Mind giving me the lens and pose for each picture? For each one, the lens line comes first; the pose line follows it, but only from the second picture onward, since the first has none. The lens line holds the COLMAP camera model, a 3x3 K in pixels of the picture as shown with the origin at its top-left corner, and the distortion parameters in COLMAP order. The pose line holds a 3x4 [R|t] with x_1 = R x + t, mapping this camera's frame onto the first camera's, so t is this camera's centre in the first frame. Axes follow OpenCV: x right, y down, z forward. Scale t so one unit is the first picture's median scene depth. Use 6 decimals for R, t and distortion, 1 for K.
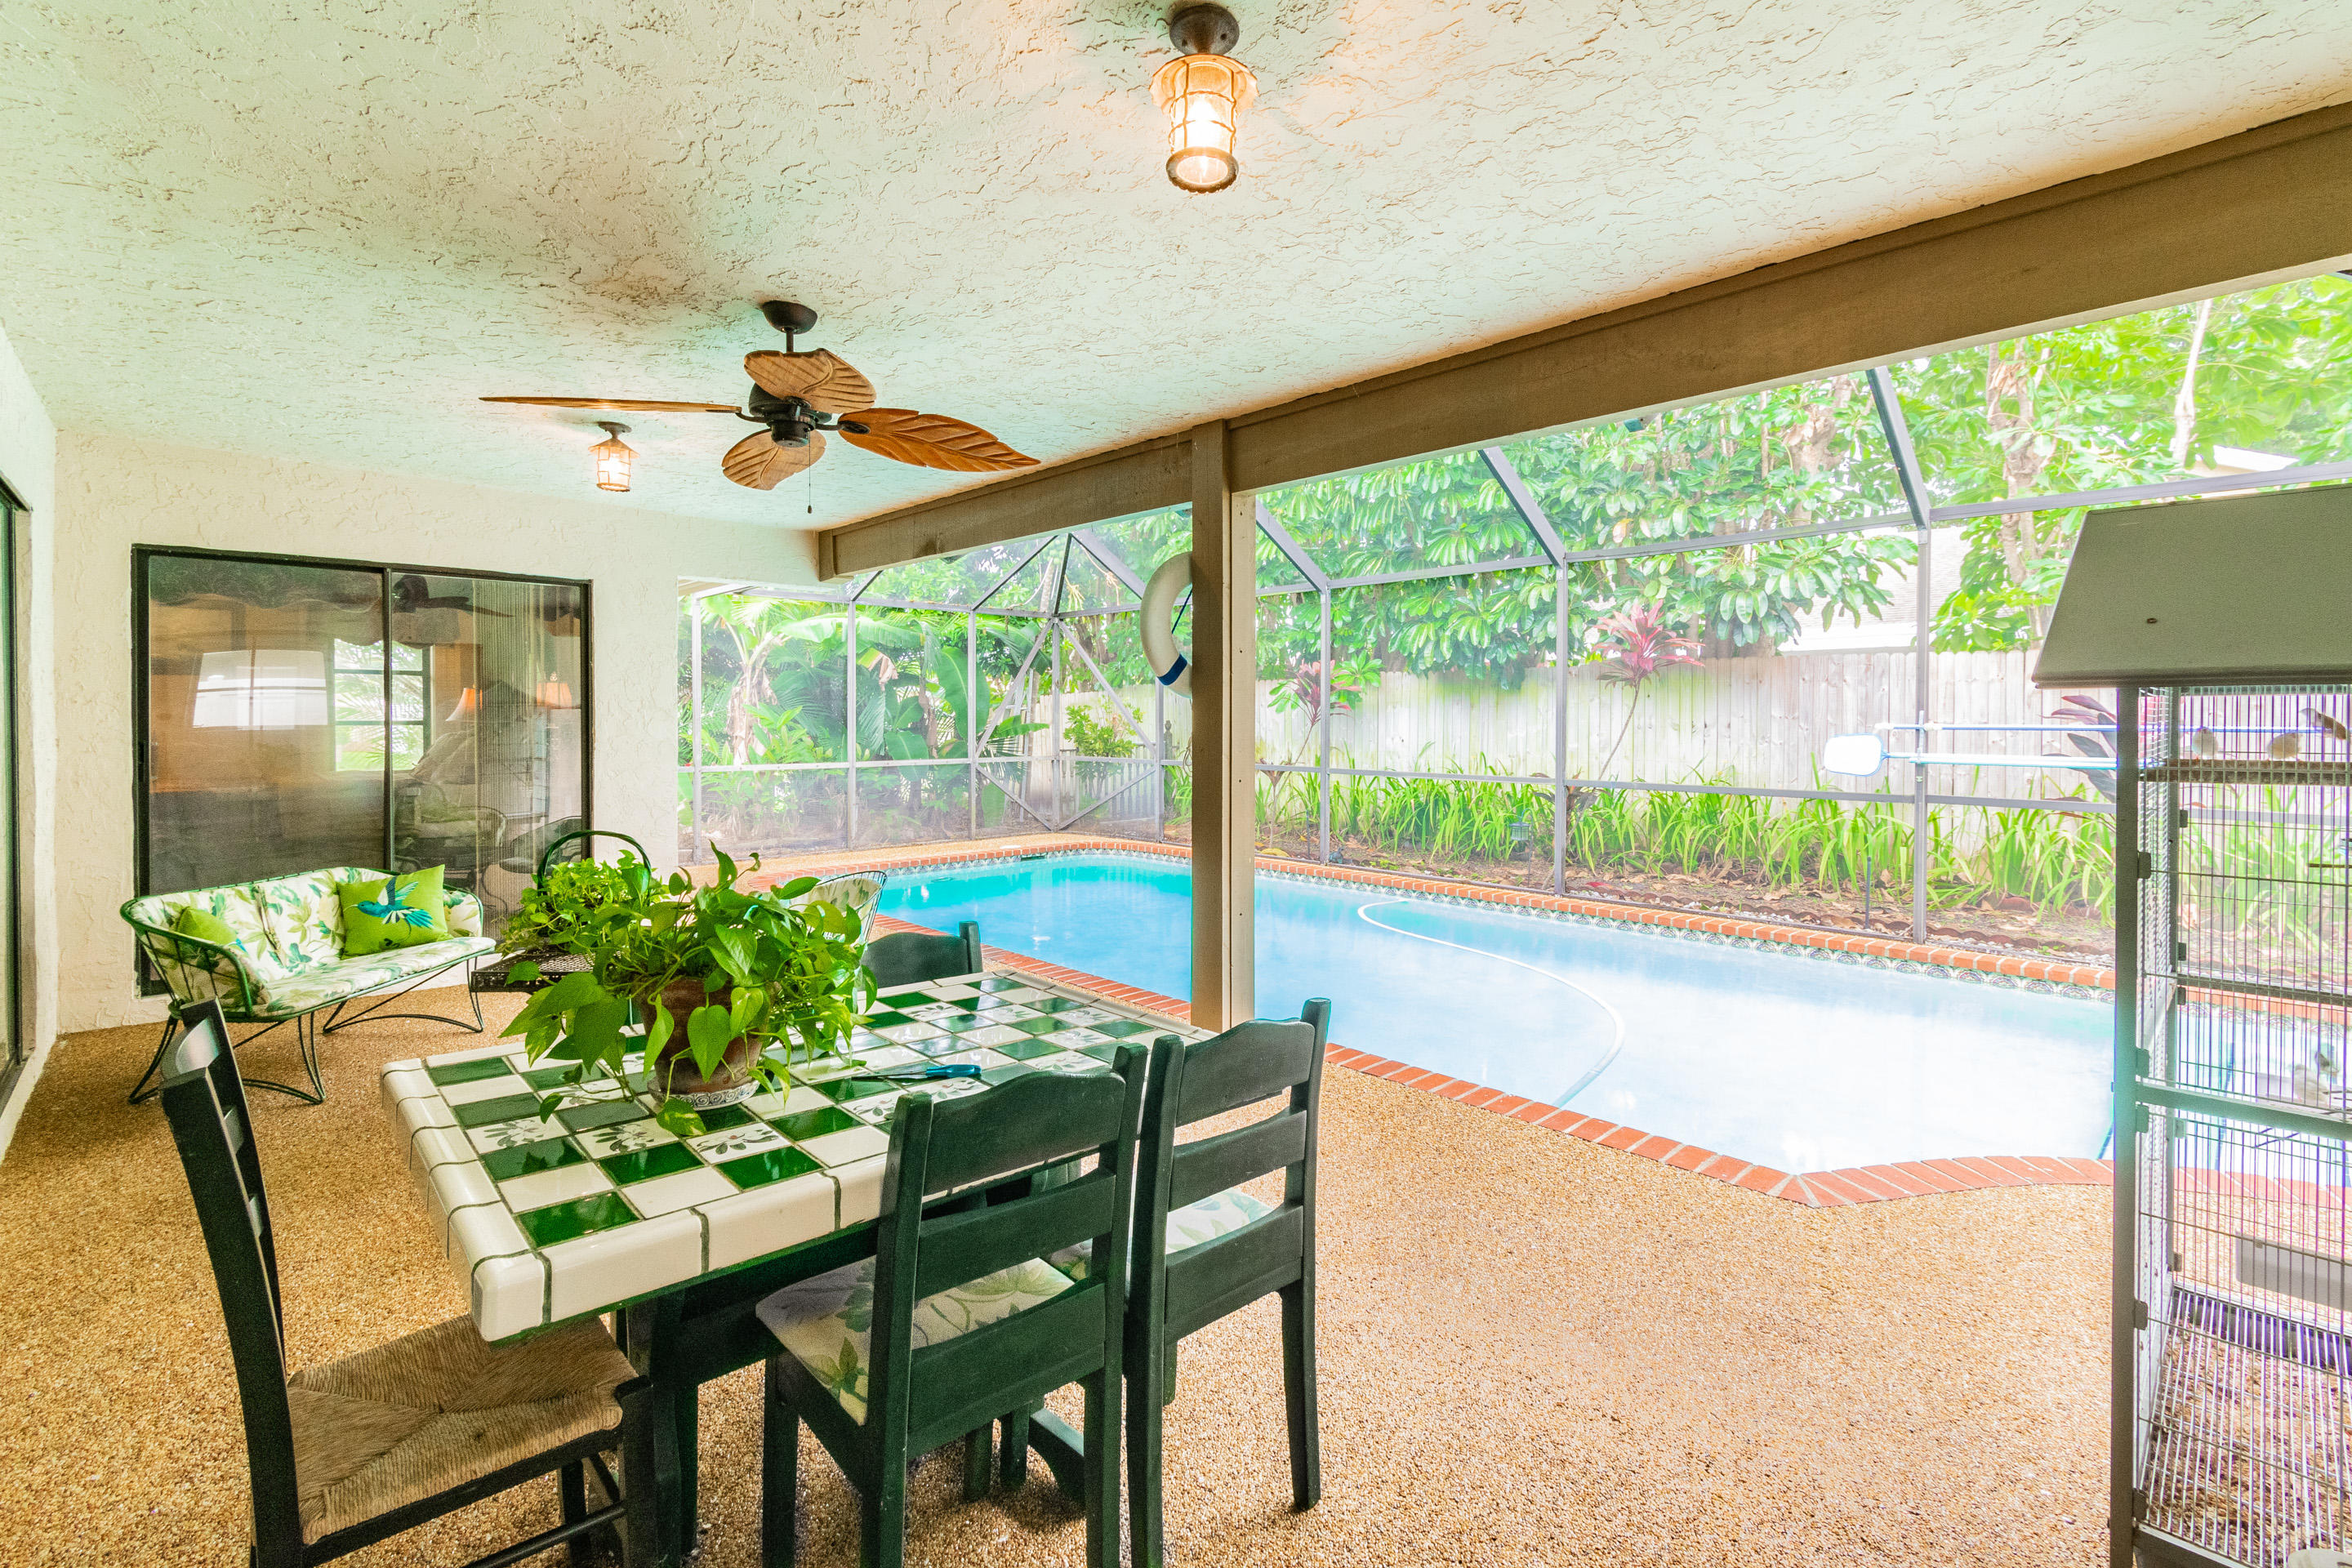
lens RADIAL K [[1051.4, 0, 1195.3], [0, 1051.4, 767.6], [0, 0, 1]] dist [0.001608, -0.000144]
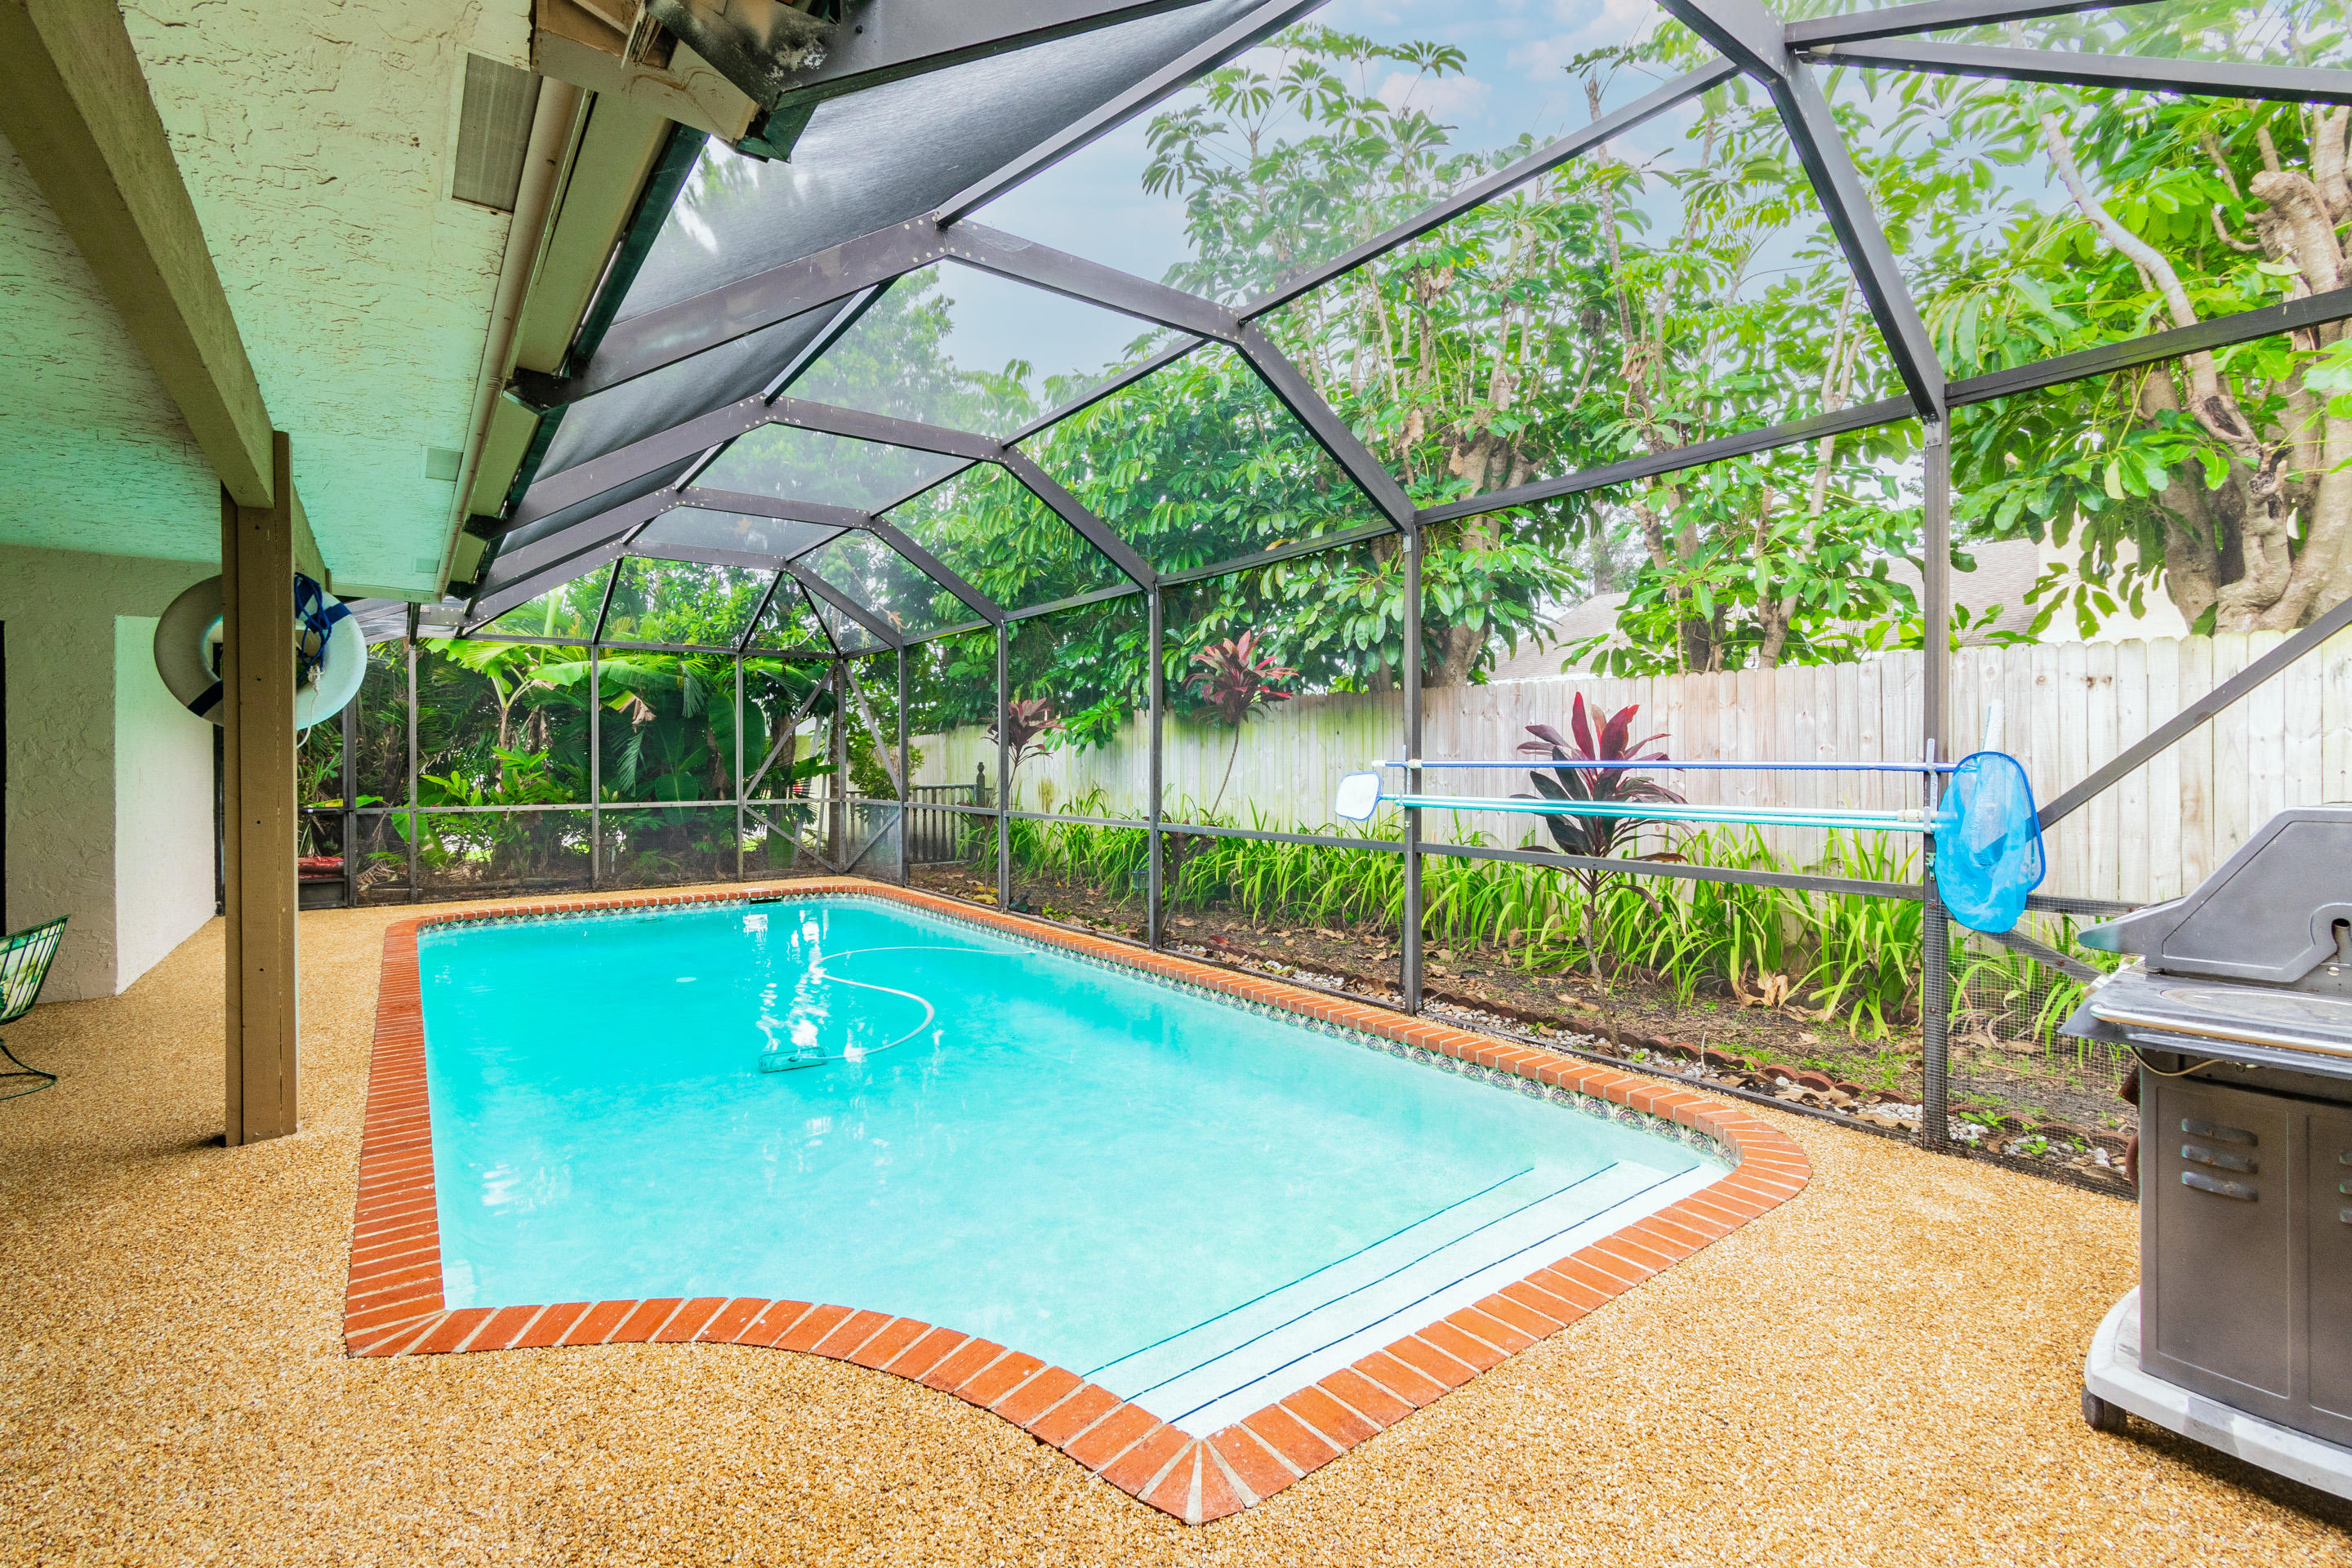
lens RADIAL K [[1038.6, 0, 1176.0], [0, 1038.6, 784.0], [0, 0, 1]] dist [-0.000618, -0.000041]
pose [[0.993050, 0.000352, -0.117690, 0.376006], [-0.003561, 0.999627, -0.027063, 0.001375], [0.117636, 0.027294, 0.992682, 0.082563]]
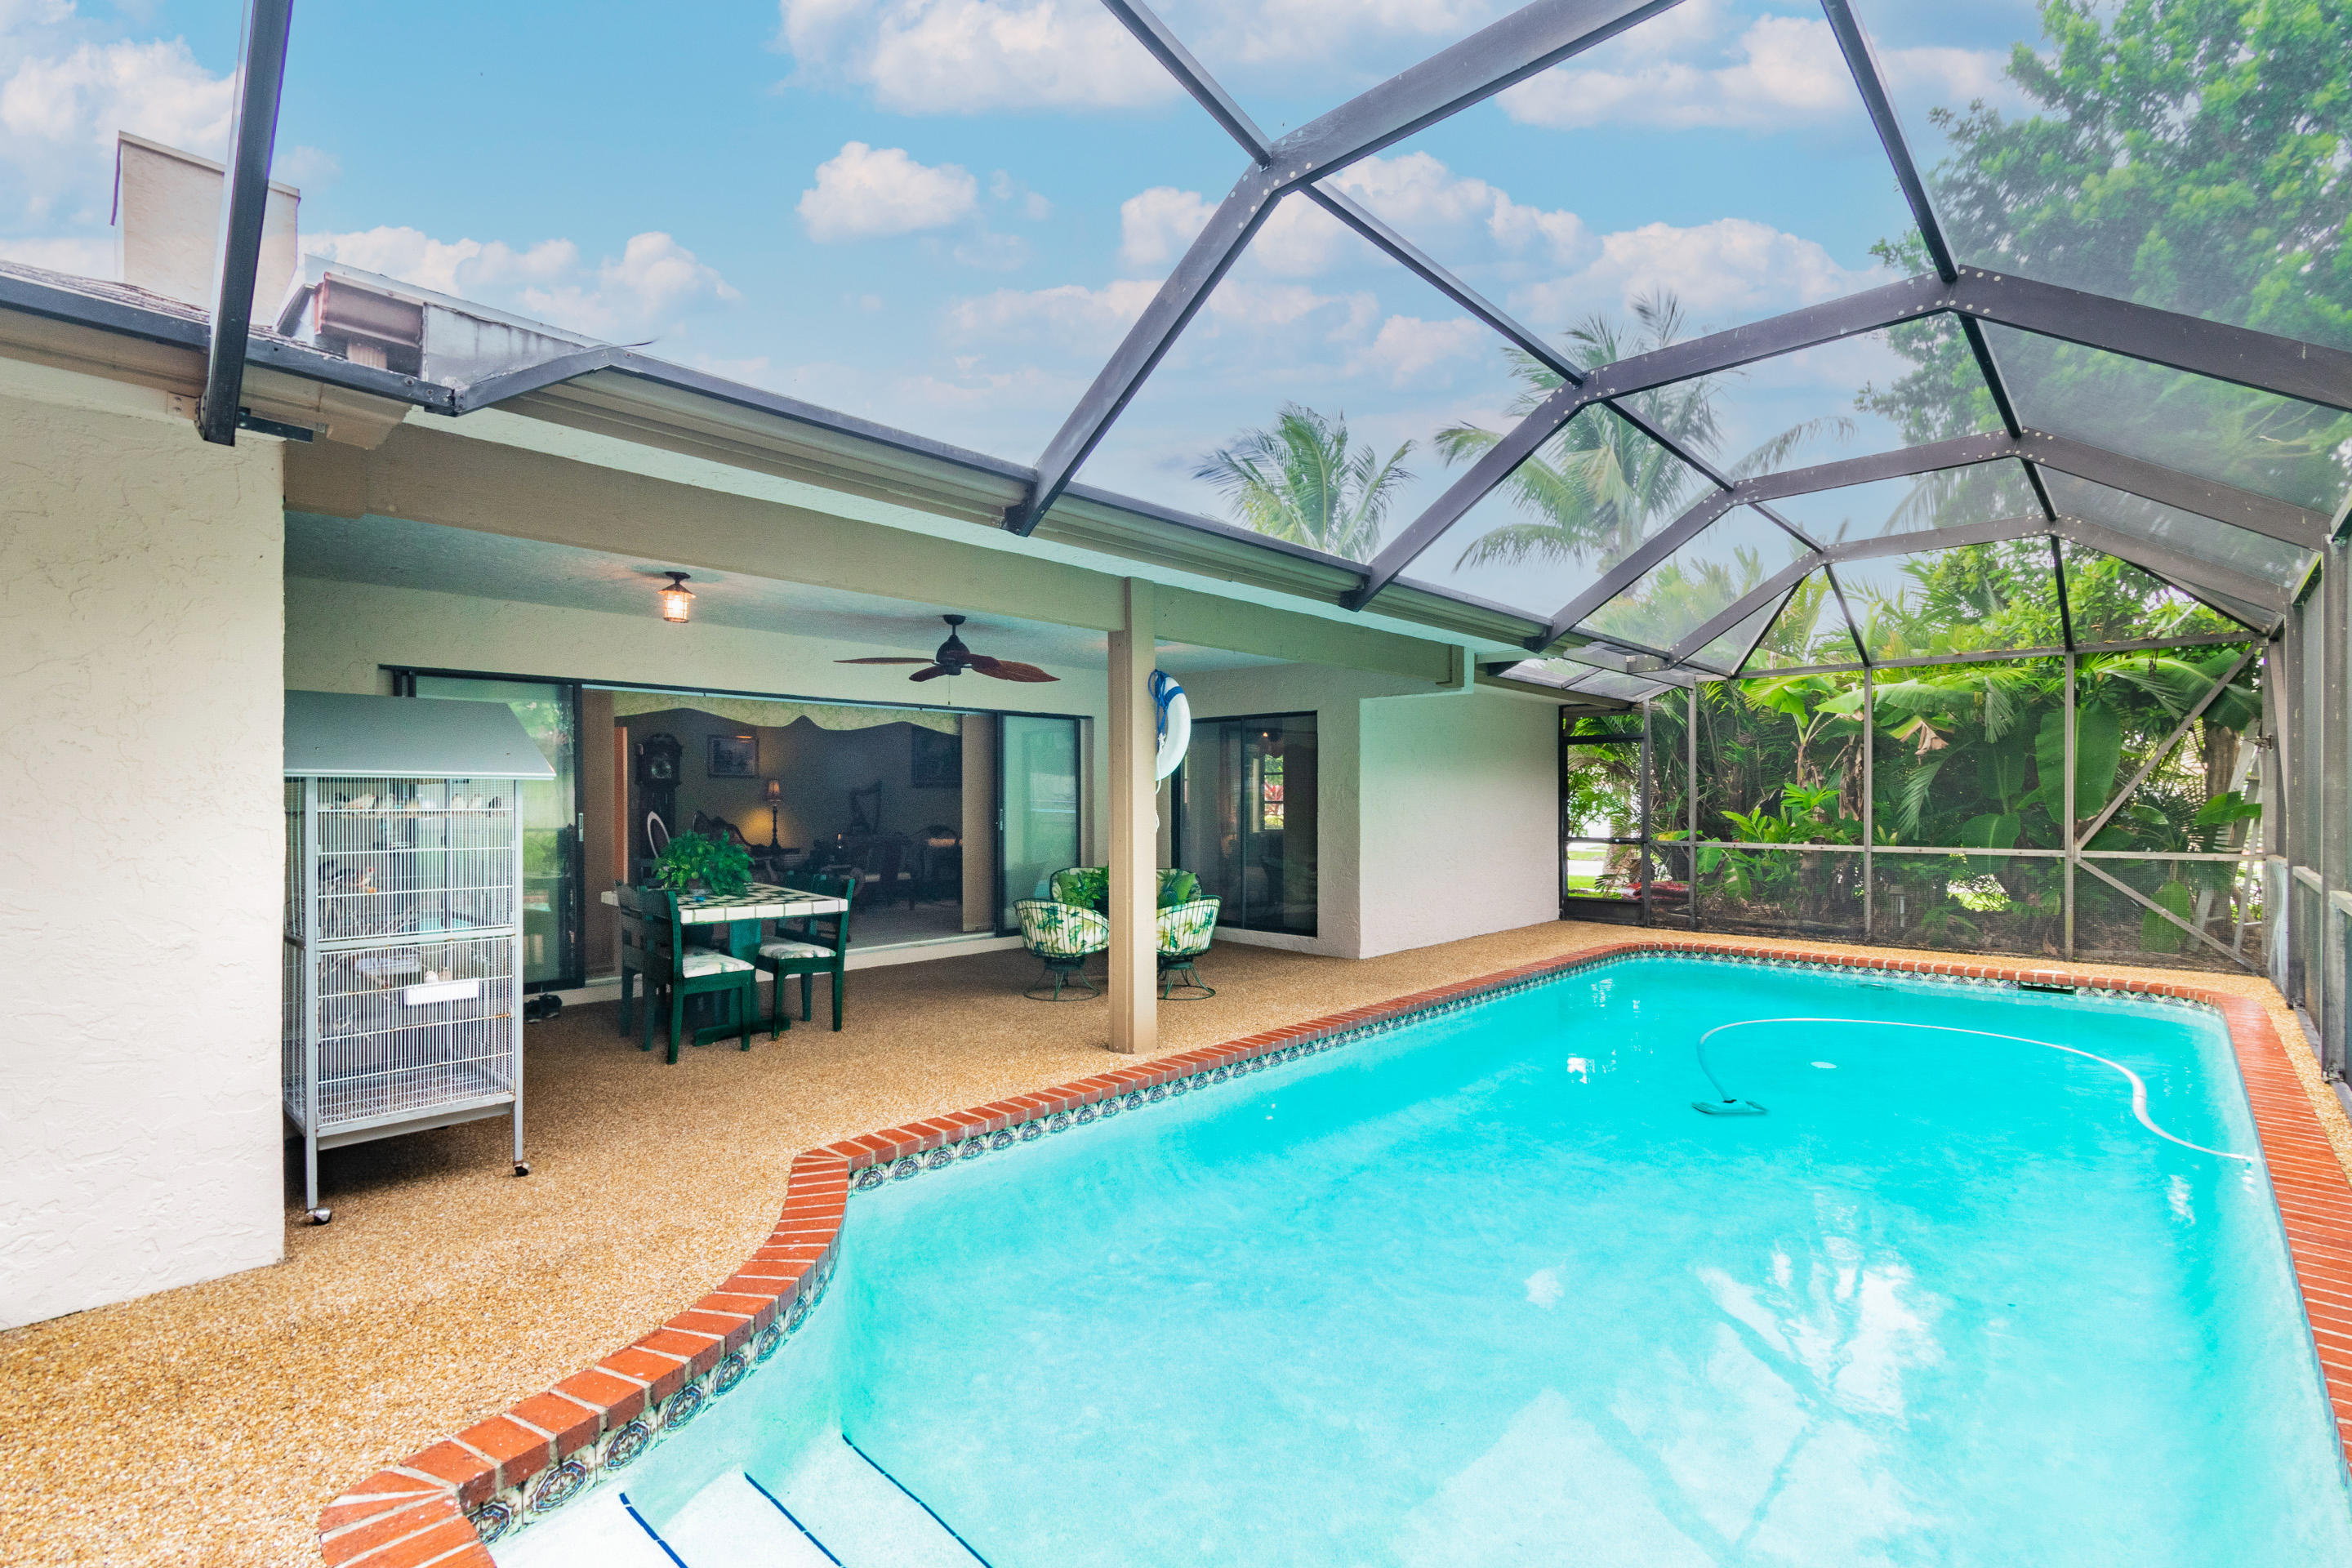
lens RADIAL K [[1037.7, 0, 1203.9], [0, 1037.7, 794.4], [0, 0, 1]] dist [0.000744, -0.000029]
pose [[0.071768, -0.005211, -0.997408, 0.563671], [-0.046797, 0.998868, -0.008586, -0.015823], [0.996323, 0.047292, 0.071443, 0.404854]]
